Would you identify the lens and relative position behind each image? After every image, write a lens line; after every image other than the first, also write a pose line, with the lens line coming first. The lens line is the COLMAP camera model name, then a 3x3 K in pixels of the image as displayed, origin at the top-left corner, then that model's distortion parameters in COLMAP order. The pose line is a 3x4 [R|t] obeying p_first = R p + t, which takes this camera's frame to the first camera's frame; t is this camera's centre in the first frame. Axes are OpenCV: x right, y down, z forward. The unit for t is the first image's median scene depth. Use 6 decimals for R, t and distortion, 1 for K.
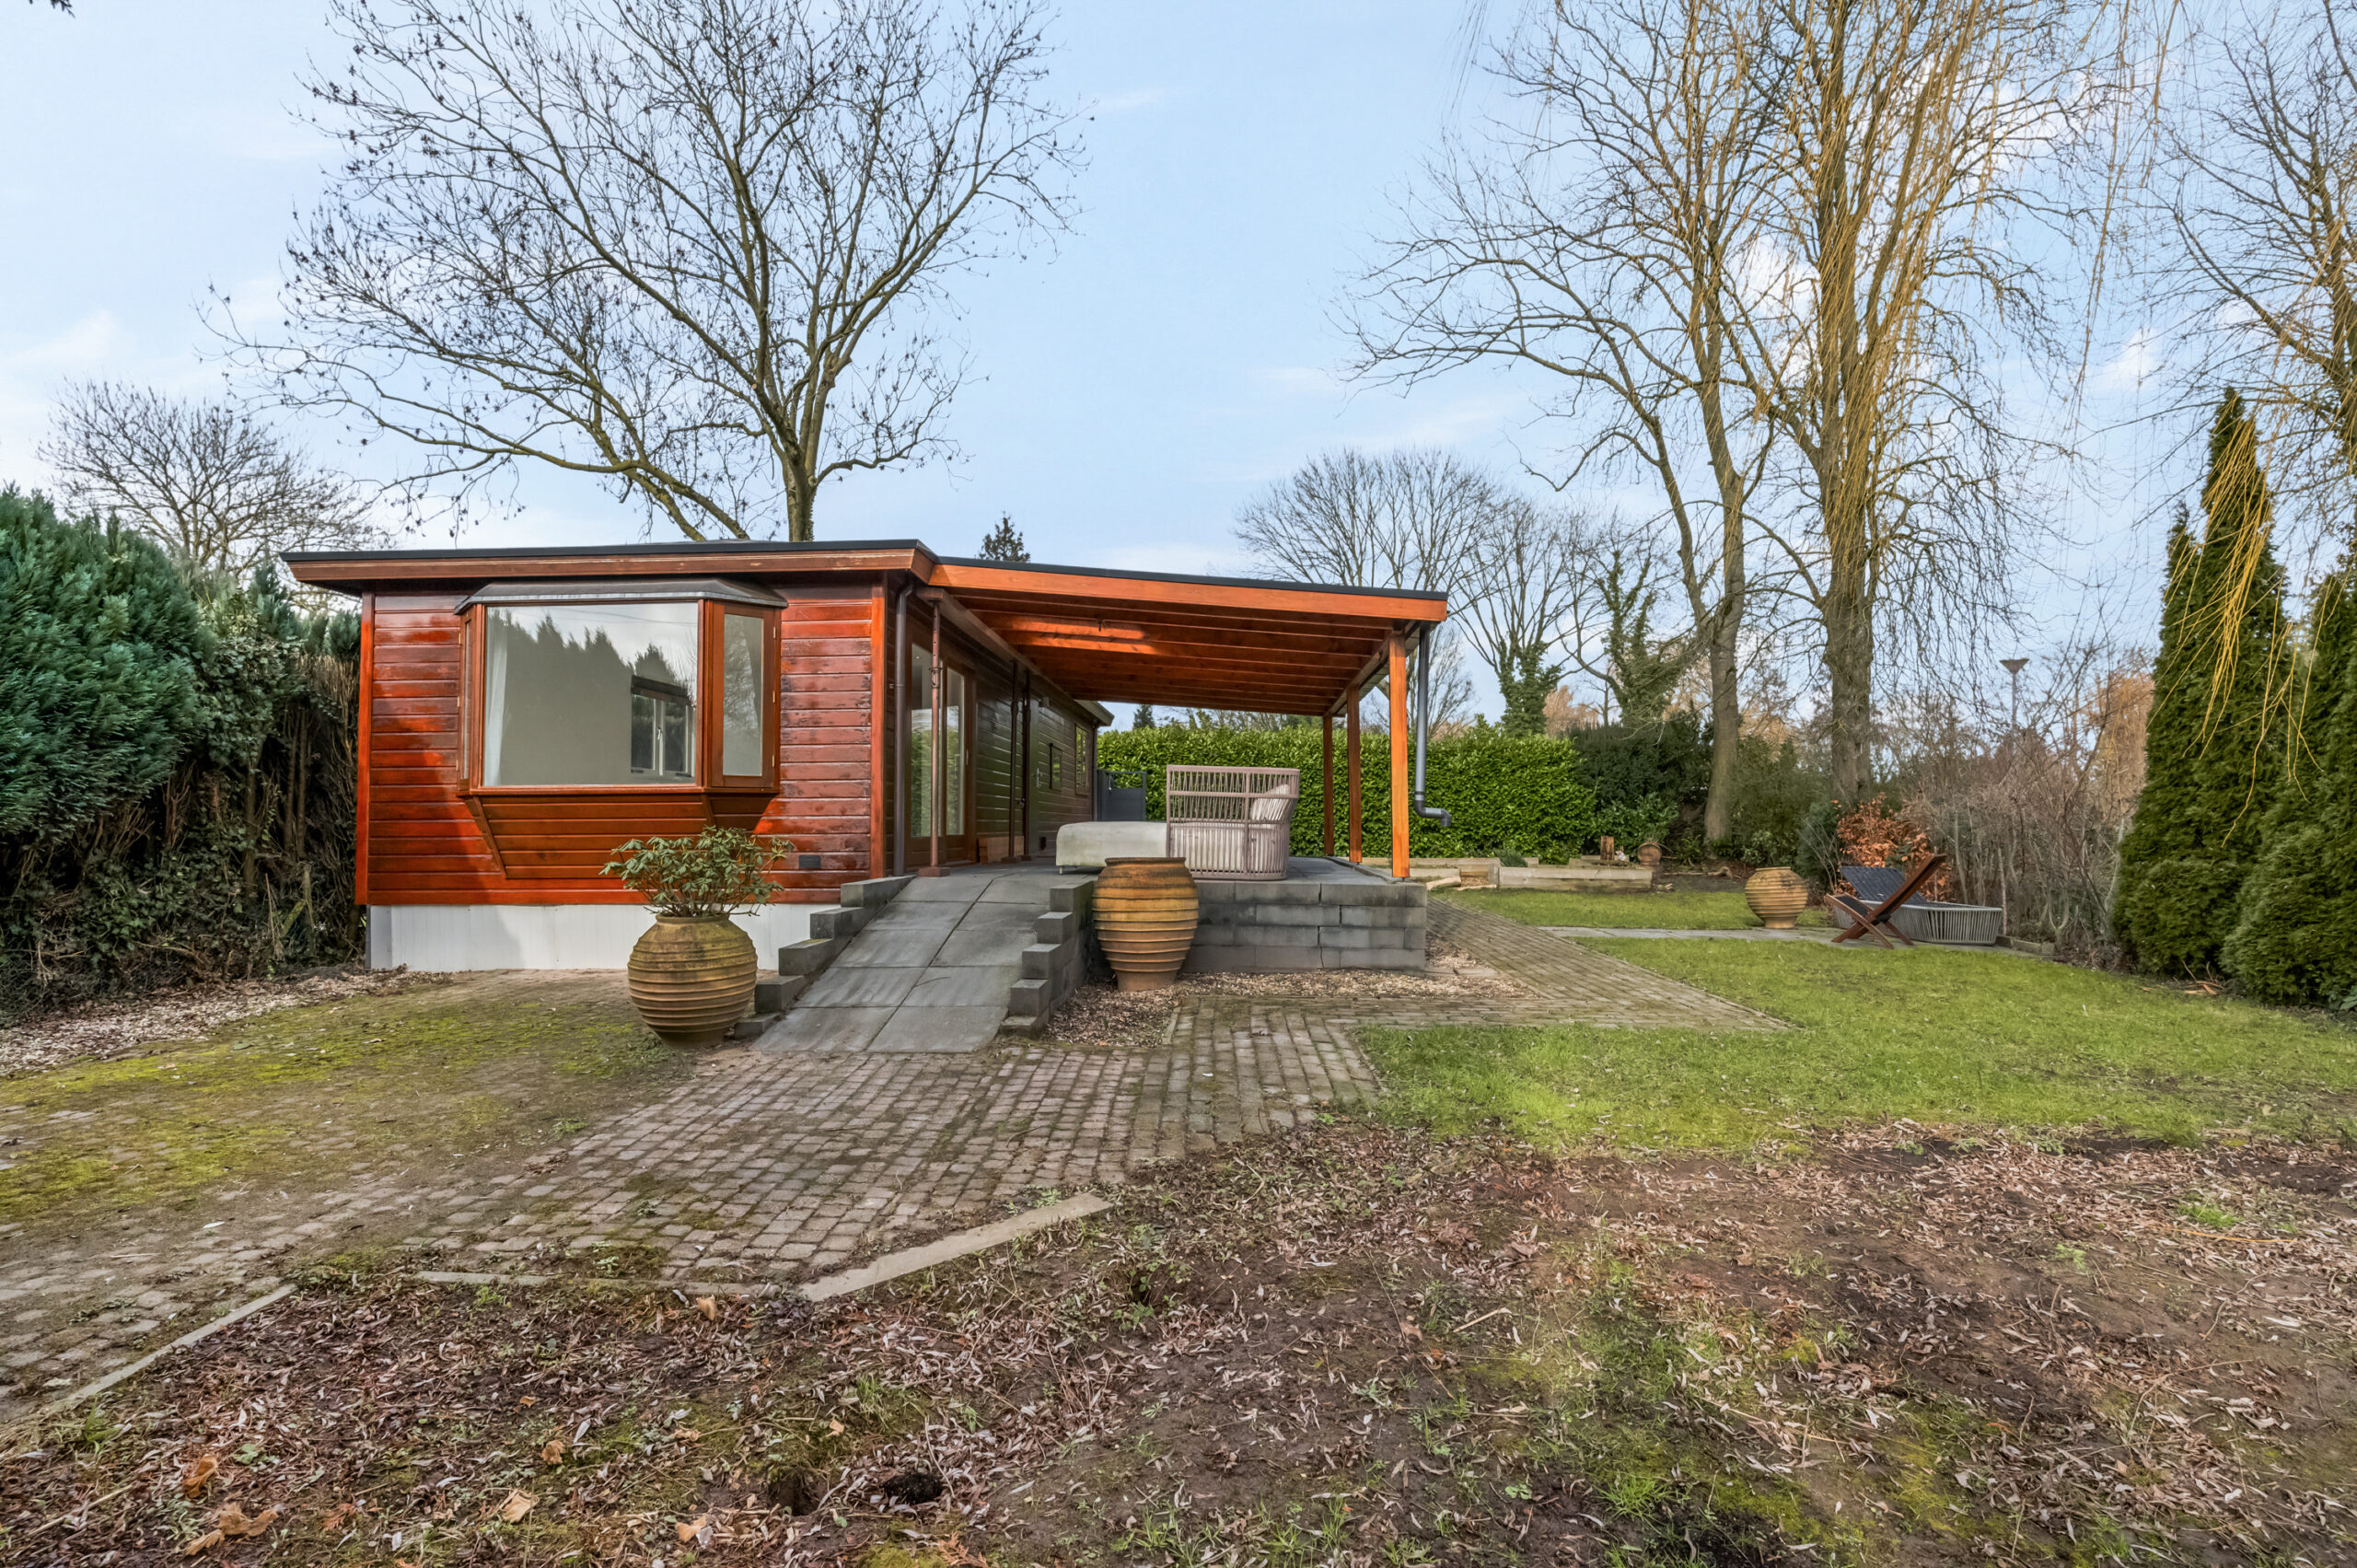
lens RADIAL K [[1142.4, 0, 1190.9], [0, 1142.4, 818.4], [0, 0, 1]] dist [-0.000707, 0.000316]
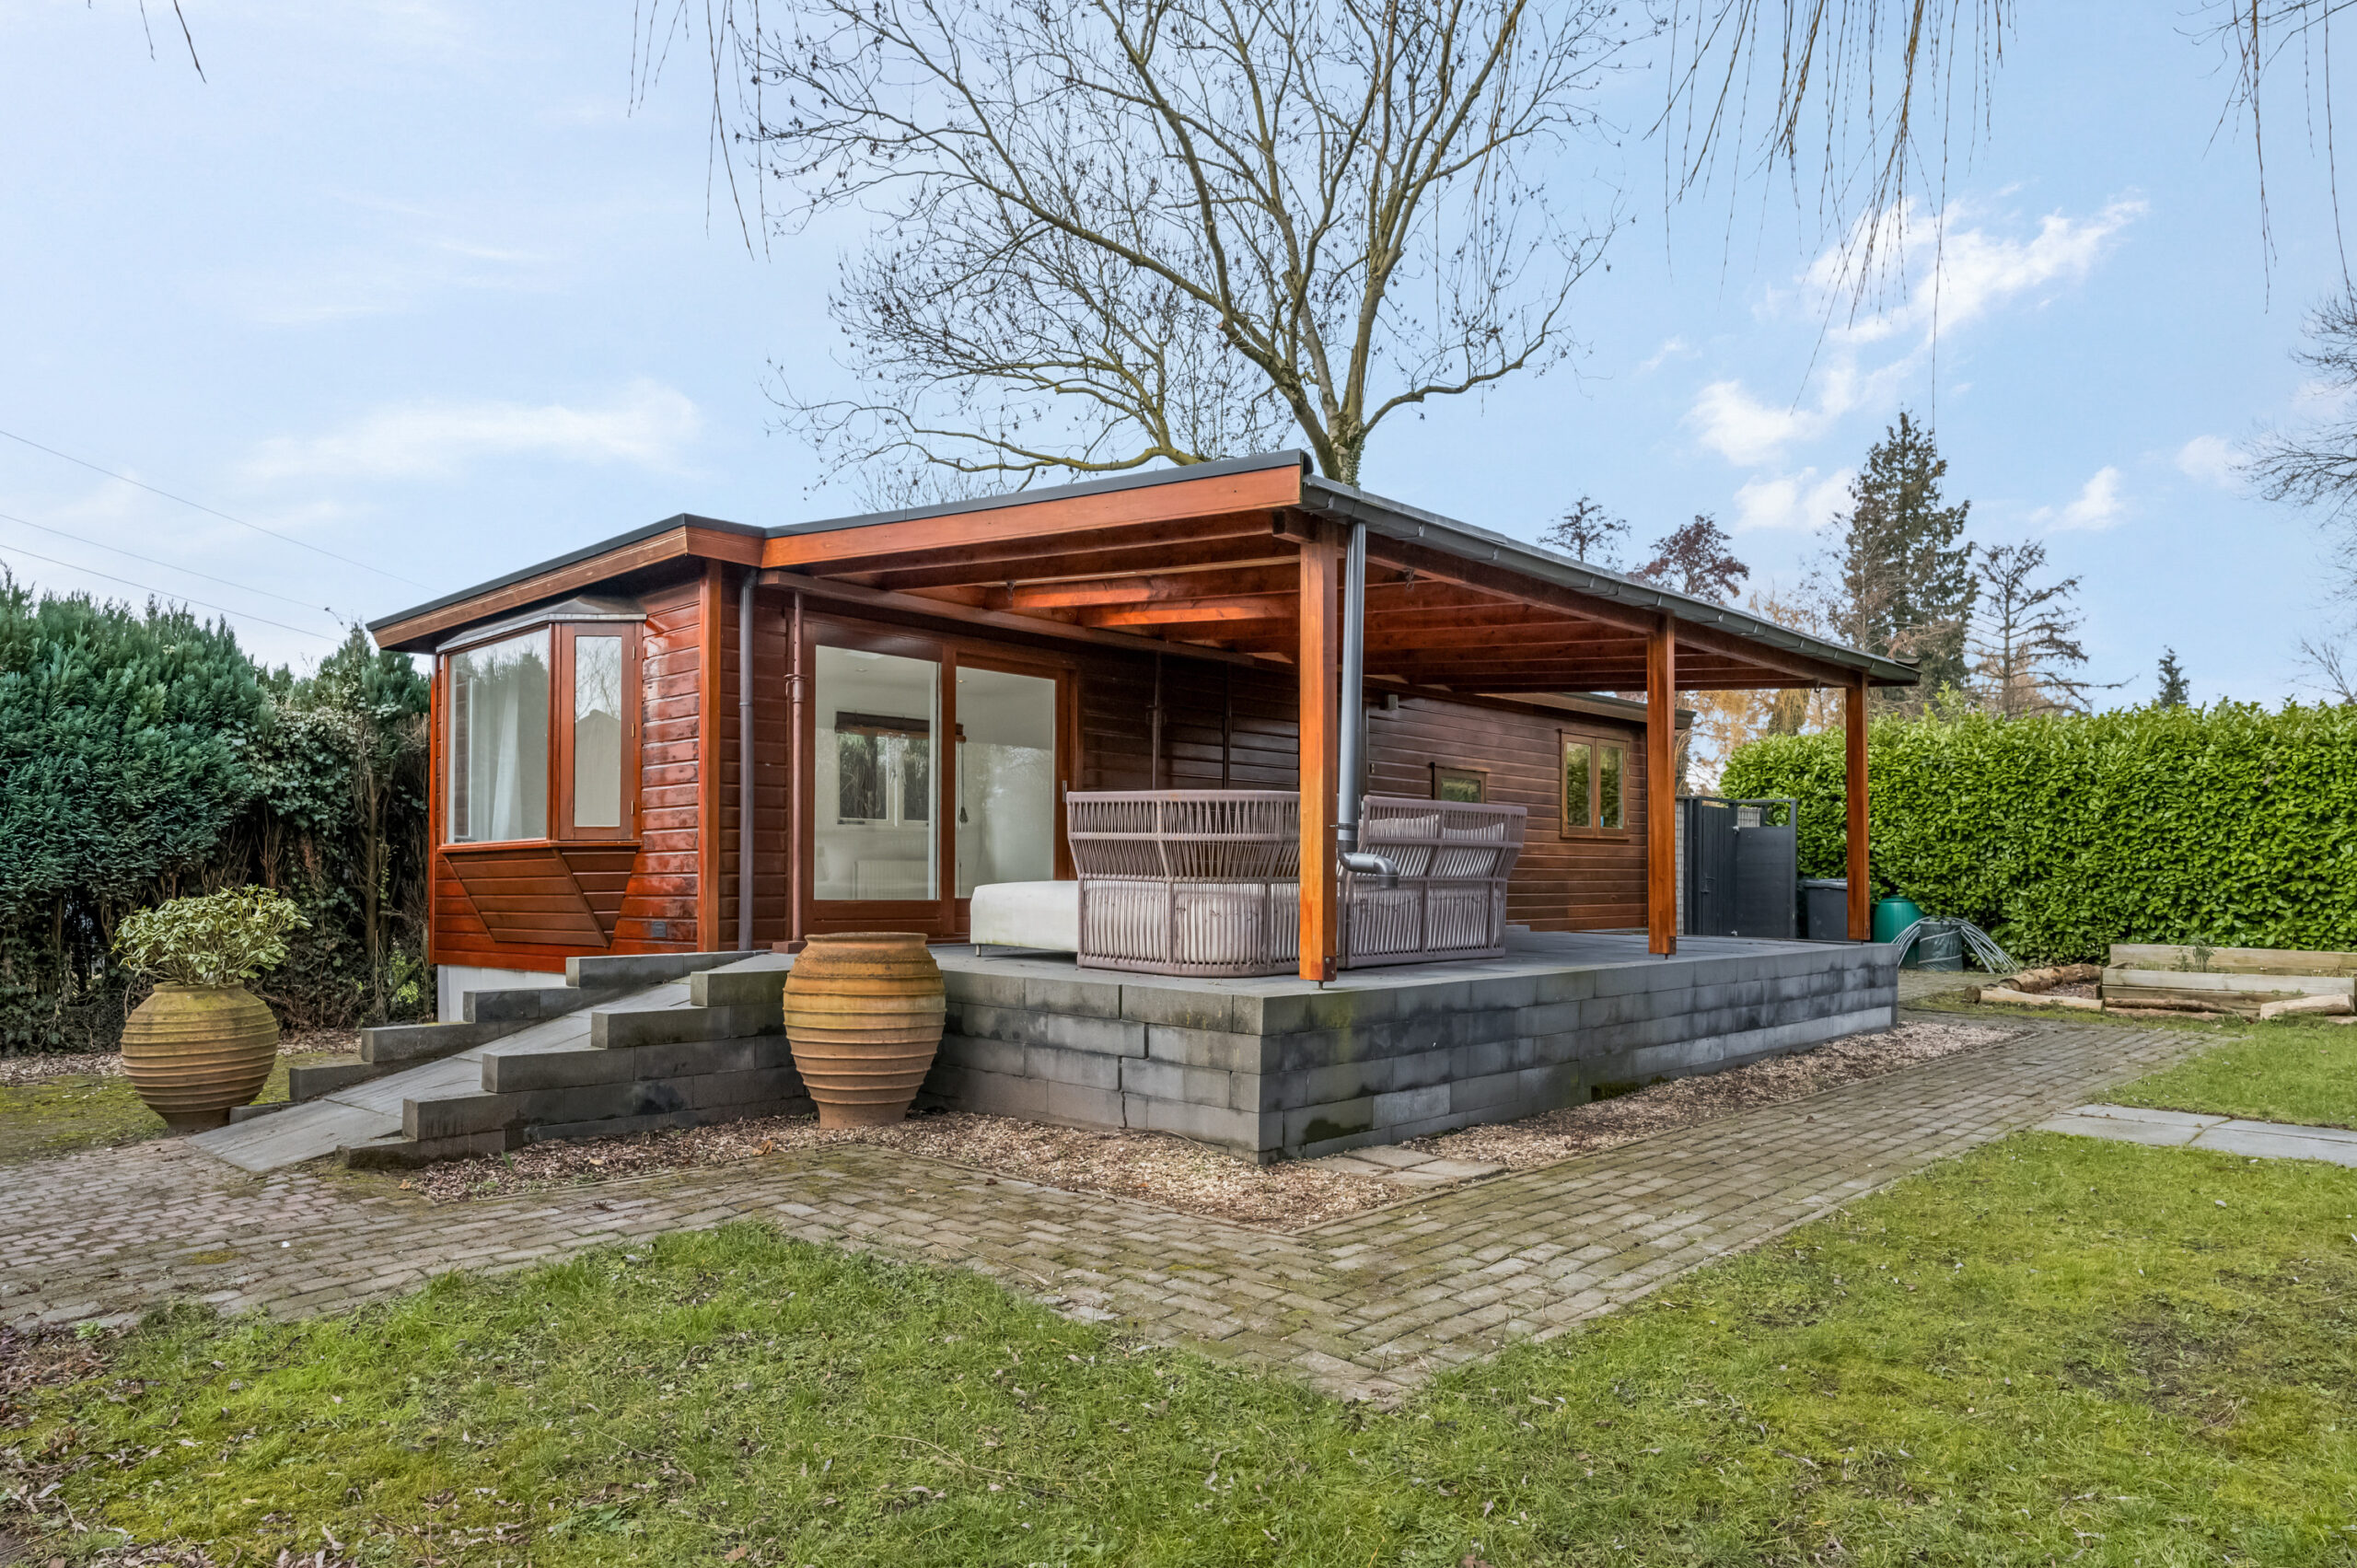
lens RADIAL K [[1535.5, 0, 1169.2], [0, 1535.5, 890.5], [0, 0, 1]] dist [0.000803, -0.002938]
pose [[0.749349, 0.002560, -0.662170, 0.495576], [0.003609, 0.999962, 0.007951, 0.001775], [0.662165, -0.008348, 0.749311, 0.314266]]
